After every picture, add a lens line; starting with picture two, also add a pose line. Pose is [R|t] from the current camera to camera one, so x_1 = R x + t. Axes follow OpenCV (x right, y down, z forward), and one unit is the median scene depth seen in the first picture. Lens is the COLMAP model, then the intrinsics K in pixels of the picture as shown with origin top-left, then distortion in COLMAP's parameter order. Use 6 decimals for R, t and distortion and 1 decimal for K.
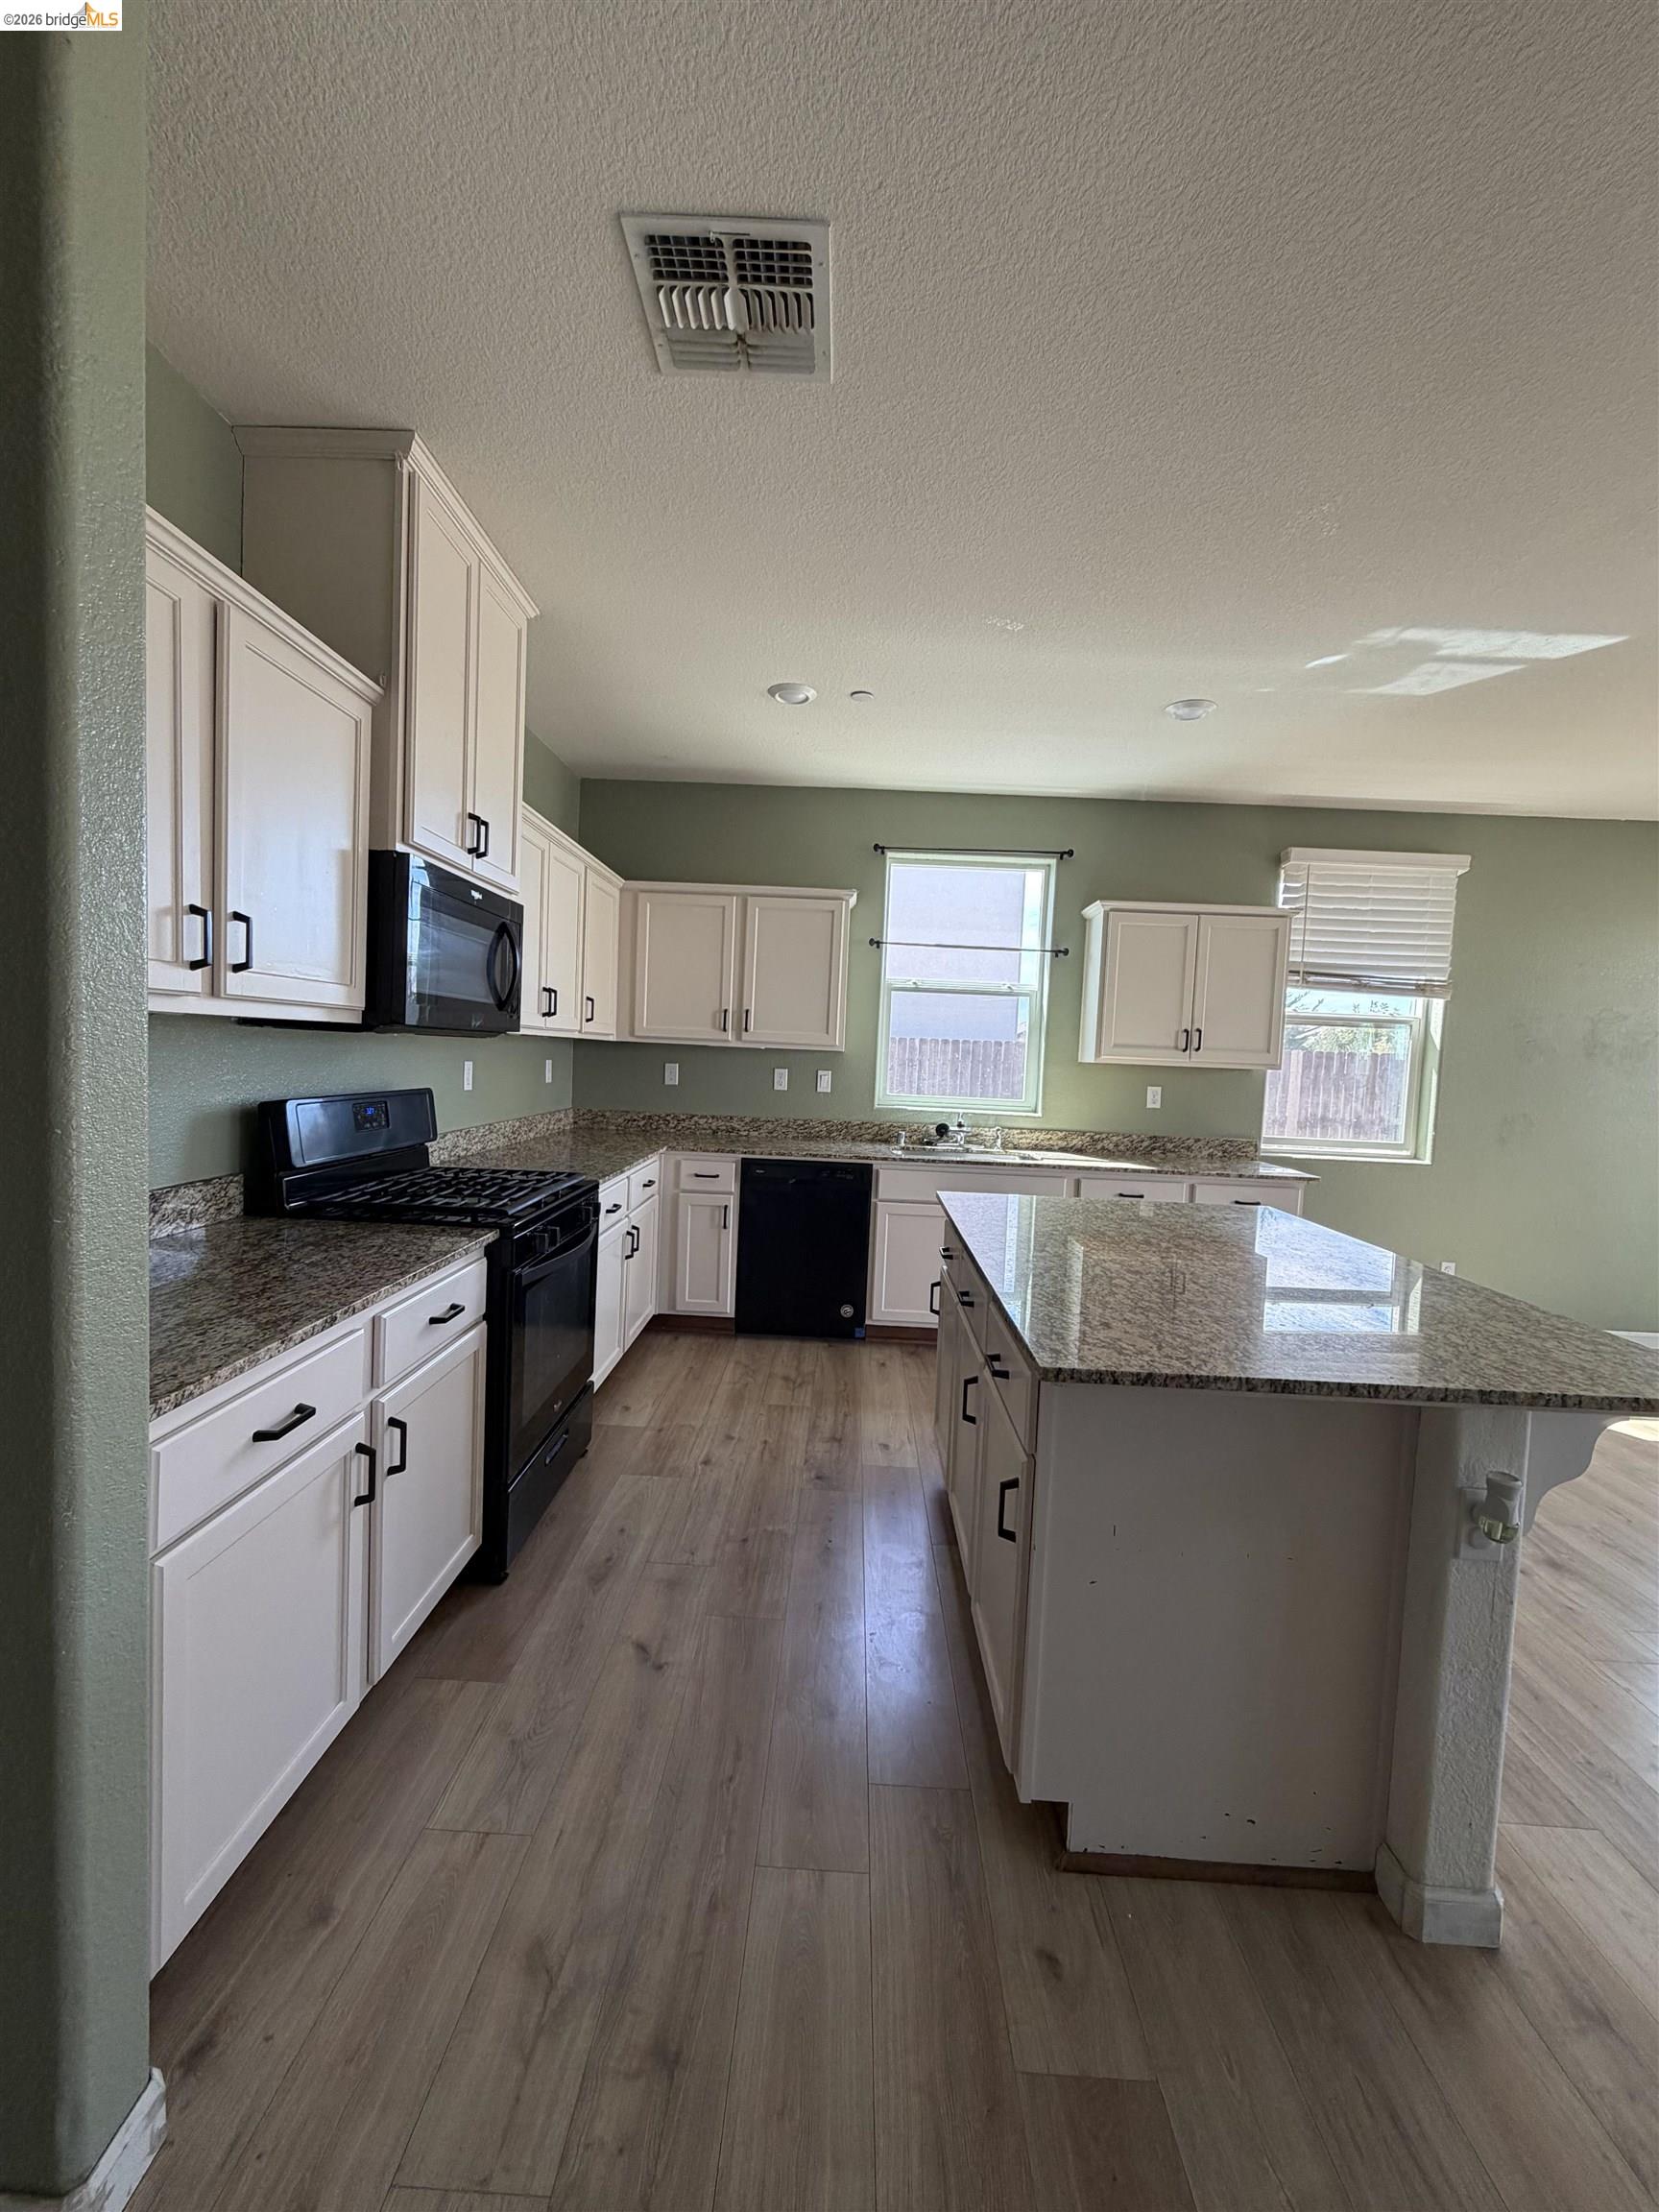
lens RADIAL K [[885.2, 0, 831.9], [0, 885.2, 1106.8], [0, 0, 1]] dist [-0.000237, 0.000221]
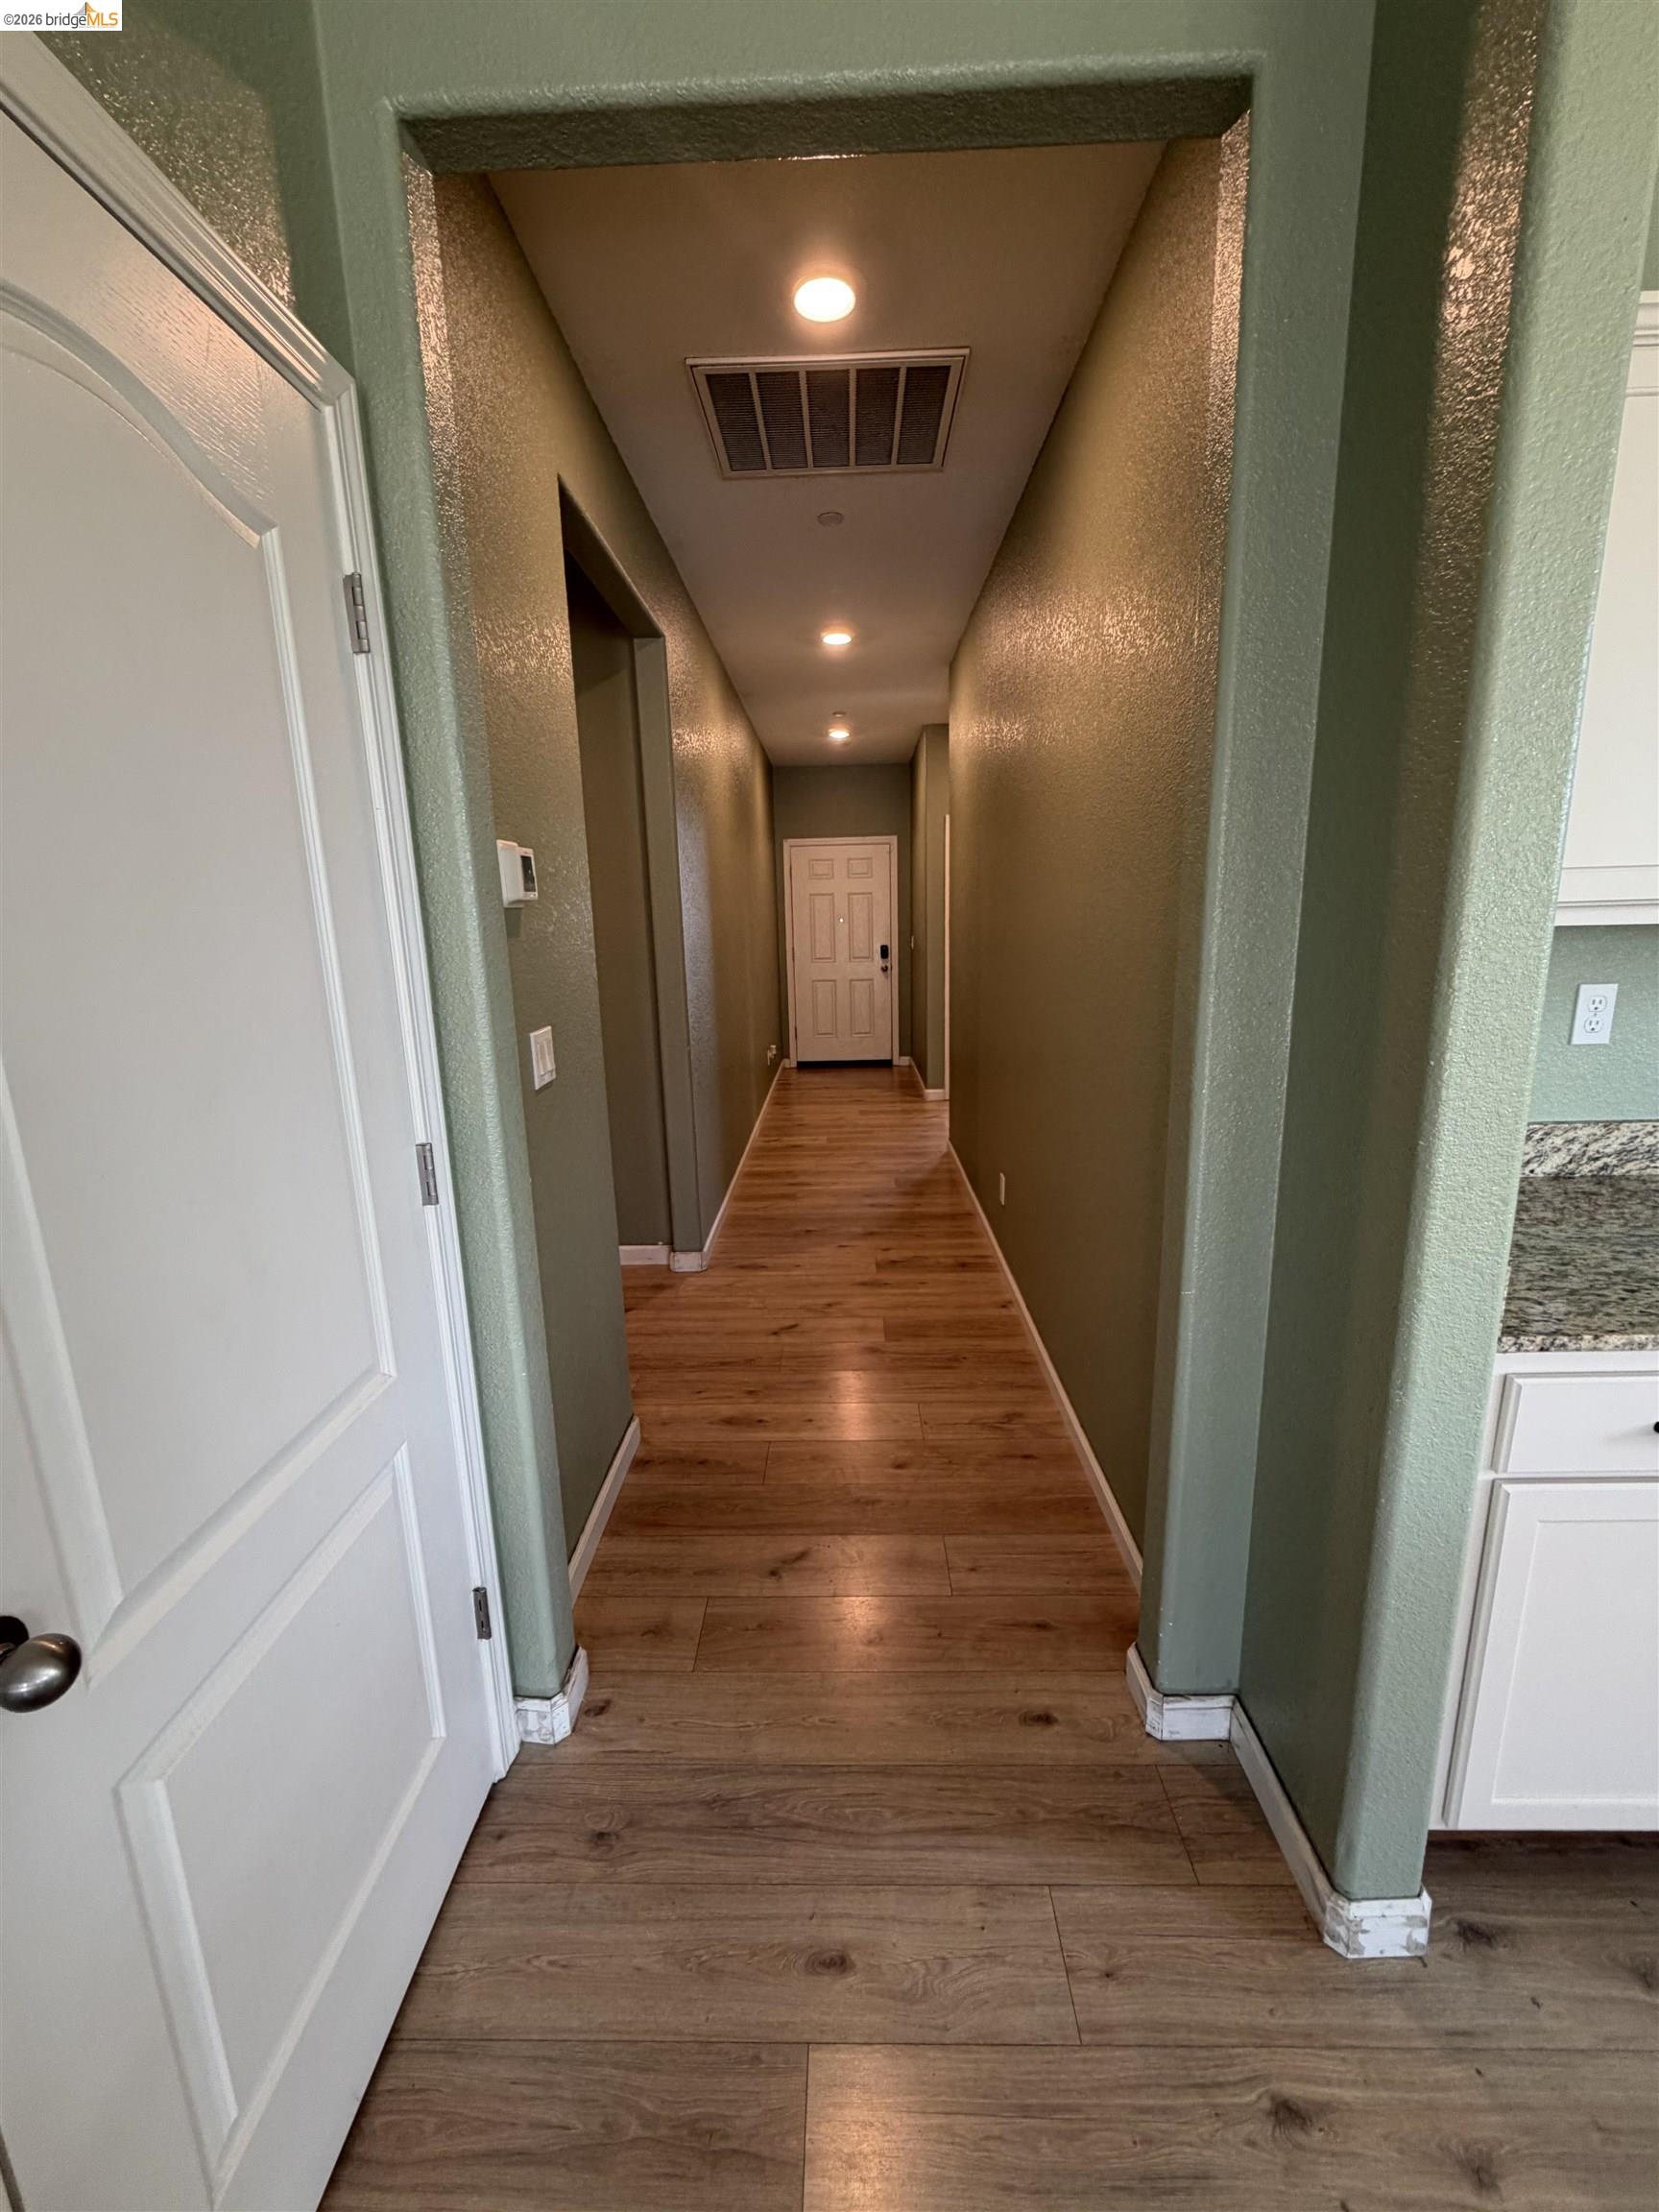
lens RADIAL K [[885.2, 0, 831.4], [0, 885.2, 1103.6], [0, 0, 1]] dist [-0.000237, 0.000221]
pose [[-0.002060, 0.166145, -0.986099, 0.171866], [-0.033193, 0.985547, 0.166121, -0.063537], [0.999447, 0.033074, 0.003485, 0.199589]]
